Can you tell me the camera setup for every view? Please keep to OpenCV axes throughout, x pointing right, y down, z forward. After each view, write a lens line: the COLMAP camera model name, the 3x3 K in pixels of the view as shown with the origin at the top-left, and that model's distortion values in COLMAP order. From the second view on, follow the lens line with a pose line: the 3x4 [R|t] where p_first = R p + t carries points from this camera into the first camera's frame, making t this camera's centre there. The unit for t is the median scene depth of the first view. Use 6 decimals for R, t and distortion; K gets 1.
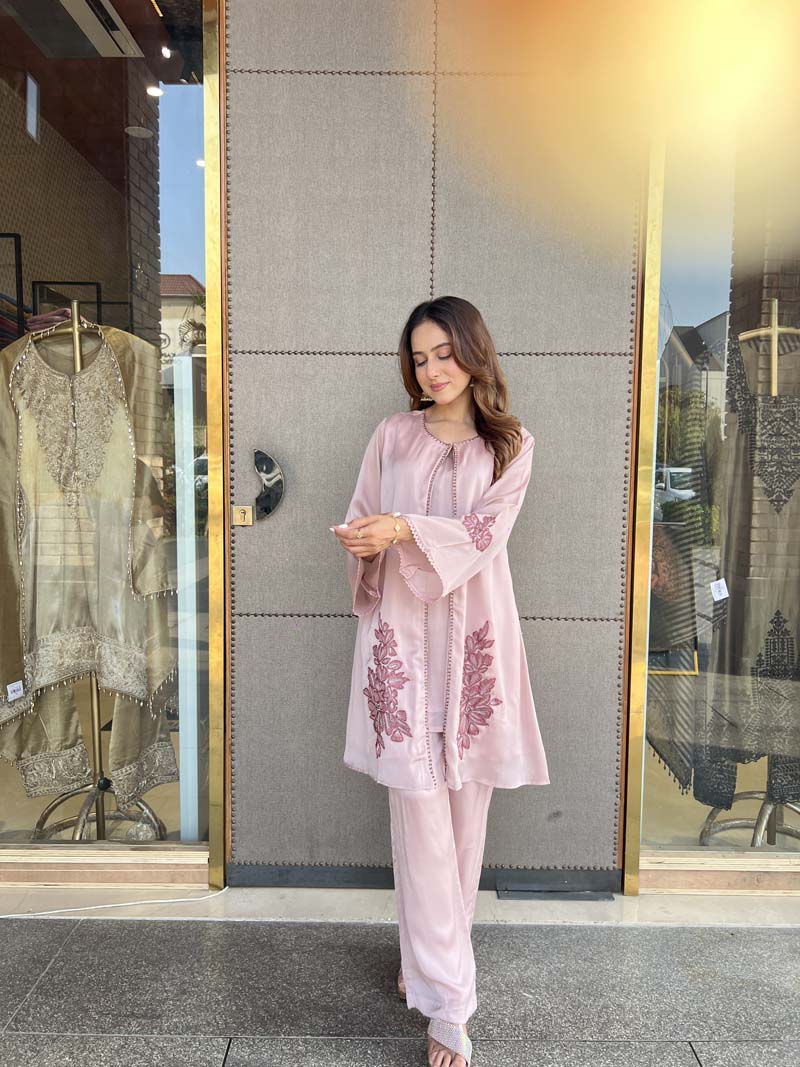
lens RADIAL K [[822.0, 0, 390.9], [0, 822.0, 515.3], [0, 0, 1]] dist [0.024490, -0.032371]
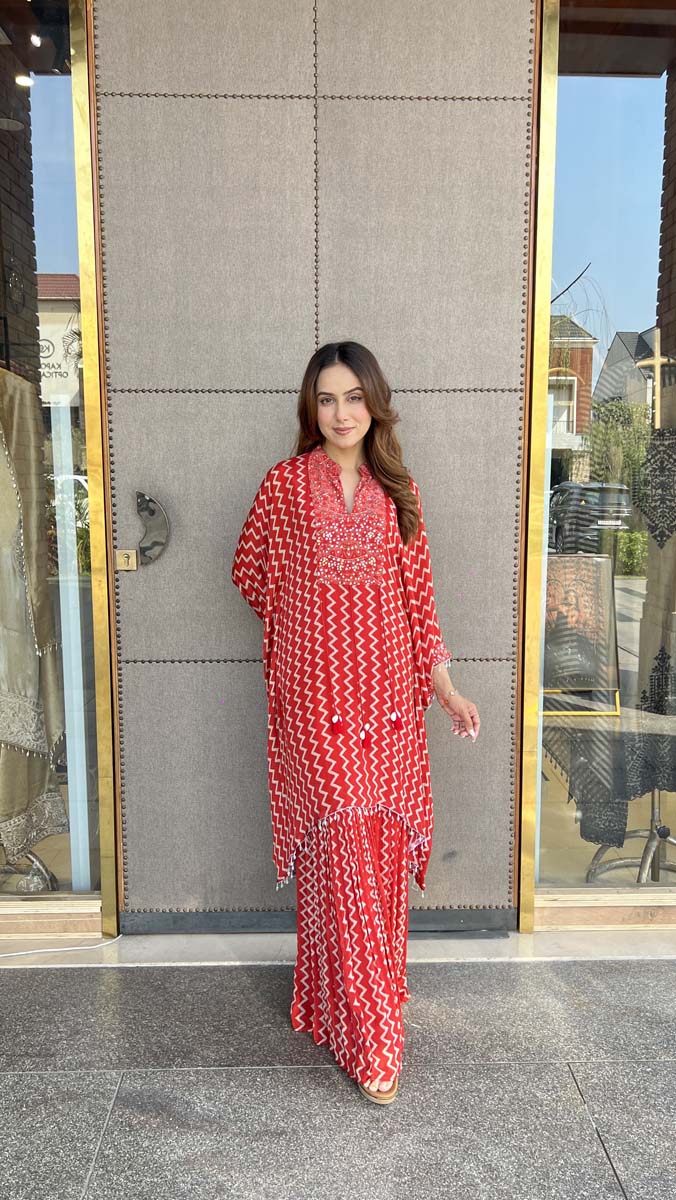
lens RADIAL K [[921.1, 0, 338.6], [0, 921.1, 594.1], [0, 0, 1]] dist [0.025907, -0.030698]
pose [[0.999438, -0.014563, 0.030194, 0.036585], [0.012958, 0.998527, 0.052696, -0.013546], [-0.030917, -0.052275, 0.998154, -0.098448]]
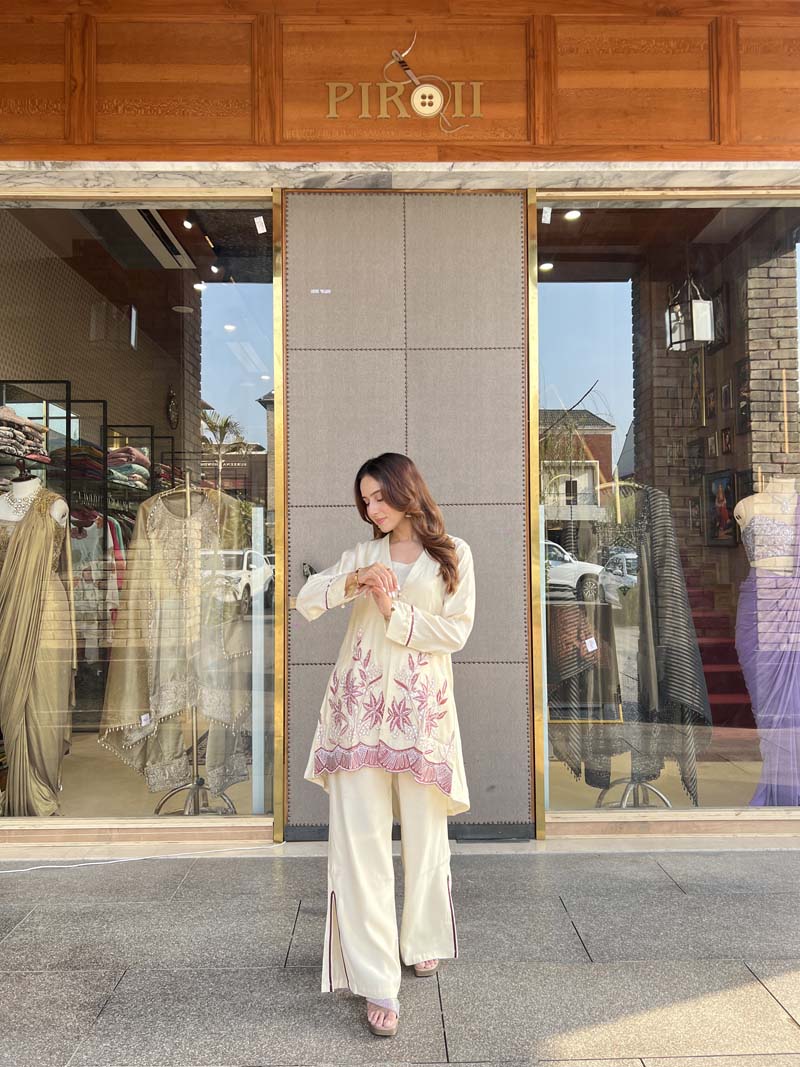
lens RADIAL K [[822.0, 0, 397.9], [0, 822.0, 518.0], [0, 0, 1]] dist [0.024490, -0.032371]
pose [[0.999565, -0.017158, 0.023992, -0.011325], [0.019601, 0.994214, -0.105611, 0.008808], [-0.022041, 0.106035, 0.994118, -0.665164]]
